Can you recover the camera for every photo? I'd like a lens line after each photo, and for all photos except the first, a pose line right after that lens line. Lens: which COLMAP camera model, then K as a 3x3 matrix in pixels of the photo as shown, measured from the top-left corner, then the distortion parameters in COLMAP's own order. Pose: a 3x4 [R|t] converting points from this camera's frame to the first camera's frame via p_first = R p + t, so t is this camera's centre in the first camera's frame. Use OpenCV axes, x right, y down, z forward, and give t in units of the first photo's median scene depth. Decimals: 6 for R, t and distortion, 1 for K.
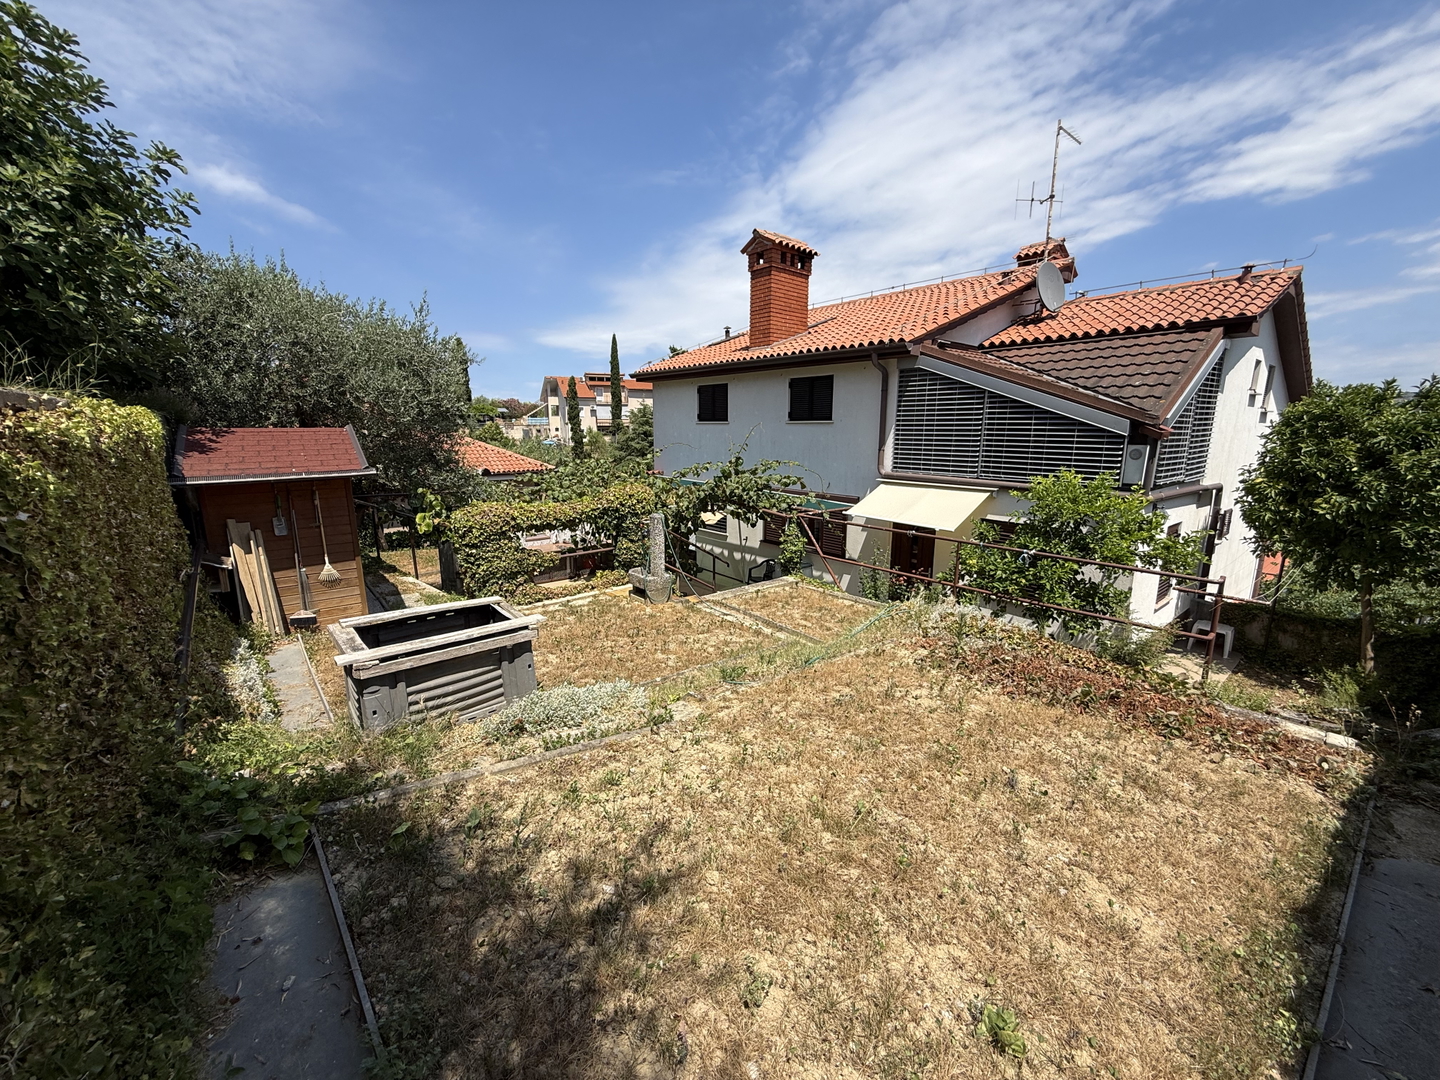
lens RADIAL K [[576.4, 0, 720.0], [0, 576.4, 540.0], [0, 0, 1]] dist [0.004002, 0.000340]
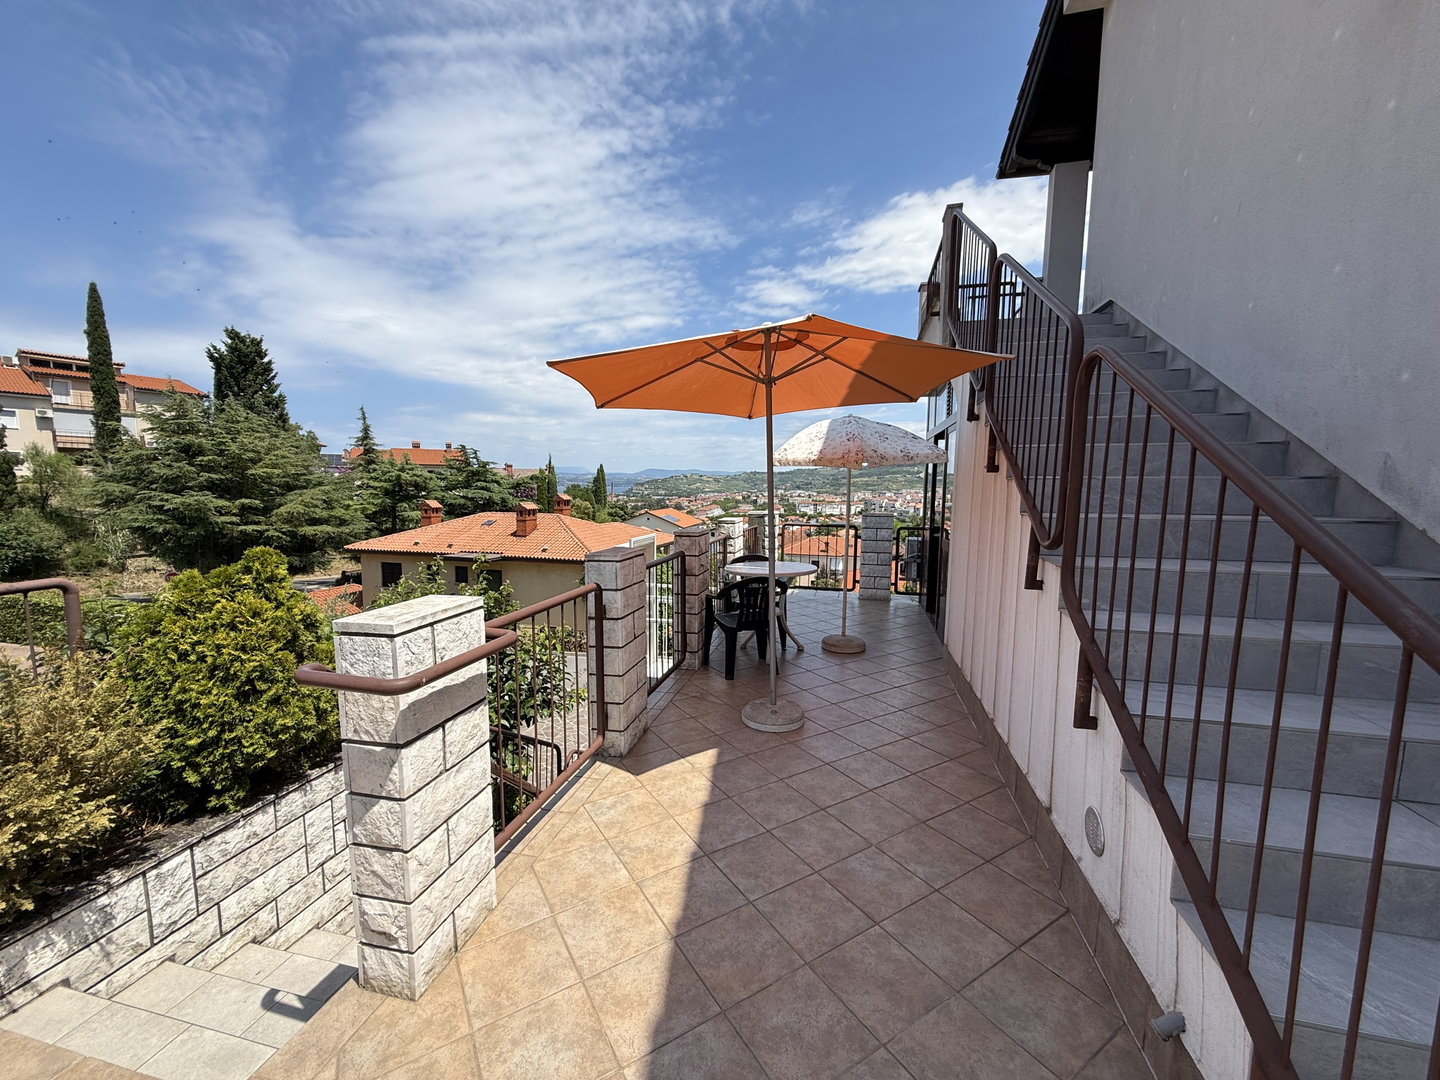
lens RADIAL K [[576.4, 0, 720.0], [0, 576.4, 540.0], [0, 0, 1]] dist [0.004002, 0.000340]
pose [[0.803637, -0.048359, 0.593152, -0.287308], [0.104233, 0.992724, -0.060285, -0.107827], [-0.585921, 0.110273, 0.802831, 1.505894]]
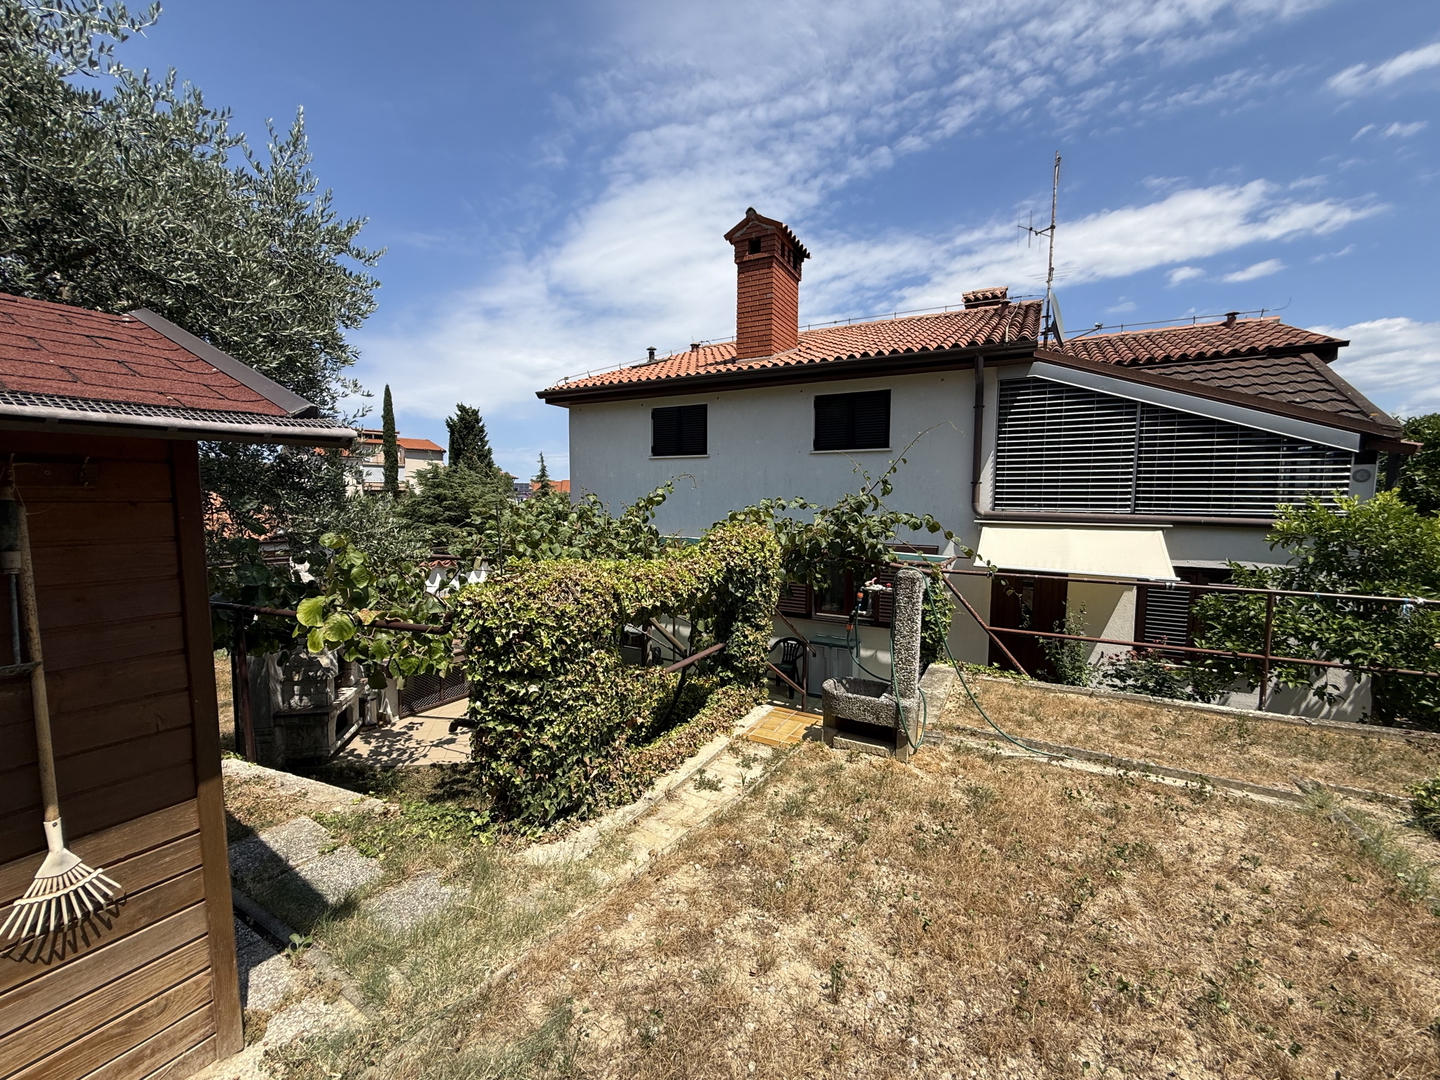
lens RADIAL K [[576.4, 0, 720.0], [0, 576.4, 540.0], [0, 0, 1]] dist [0.004002, 0.000340]
pose [[0.931466, -0.021169, 0.363211, -0.270282], [0.064753, 0.992013, -0.108246, -0.017148], [-0.358019, 0.124346, 0.925397, 0.358749]]
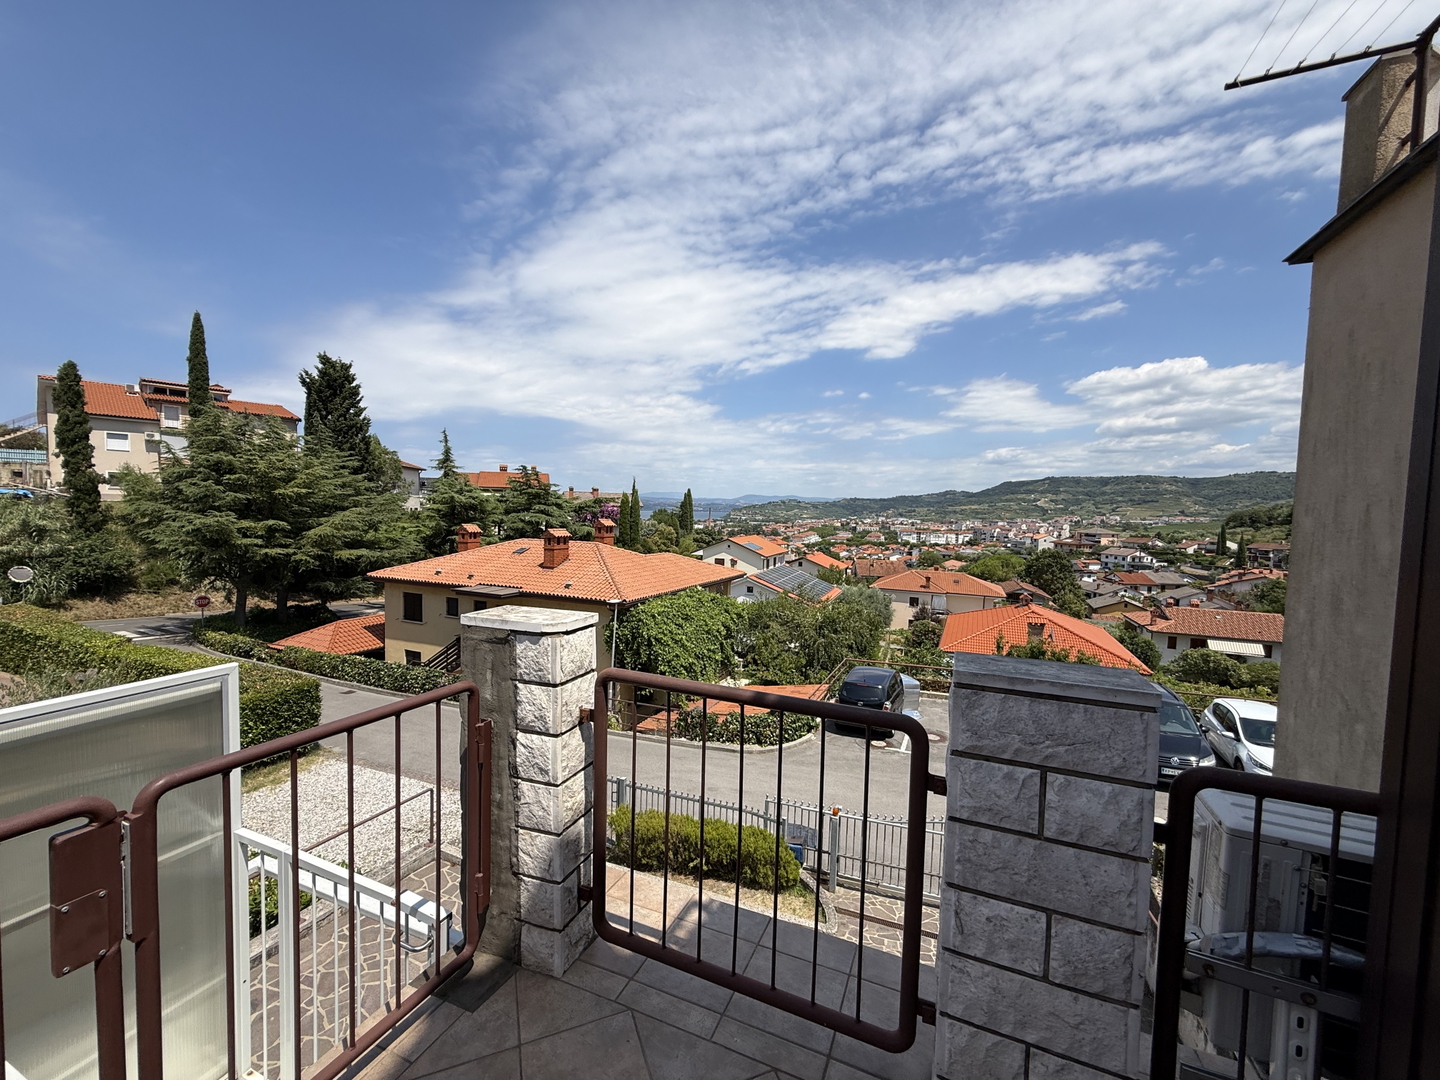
lens RADIAL K [[576.4, 0, 720.0], [0, 576.4, 540.0], [0, 0, 1]] dist [0.004002, 0.000340]
pose [[0.892379, -0.004916, 0.451261, 0.138895], [0.065555, 0.990747, -0.118843, -0.176003], [-0.446501, 0.135635, 0.884443, 1.848848]]
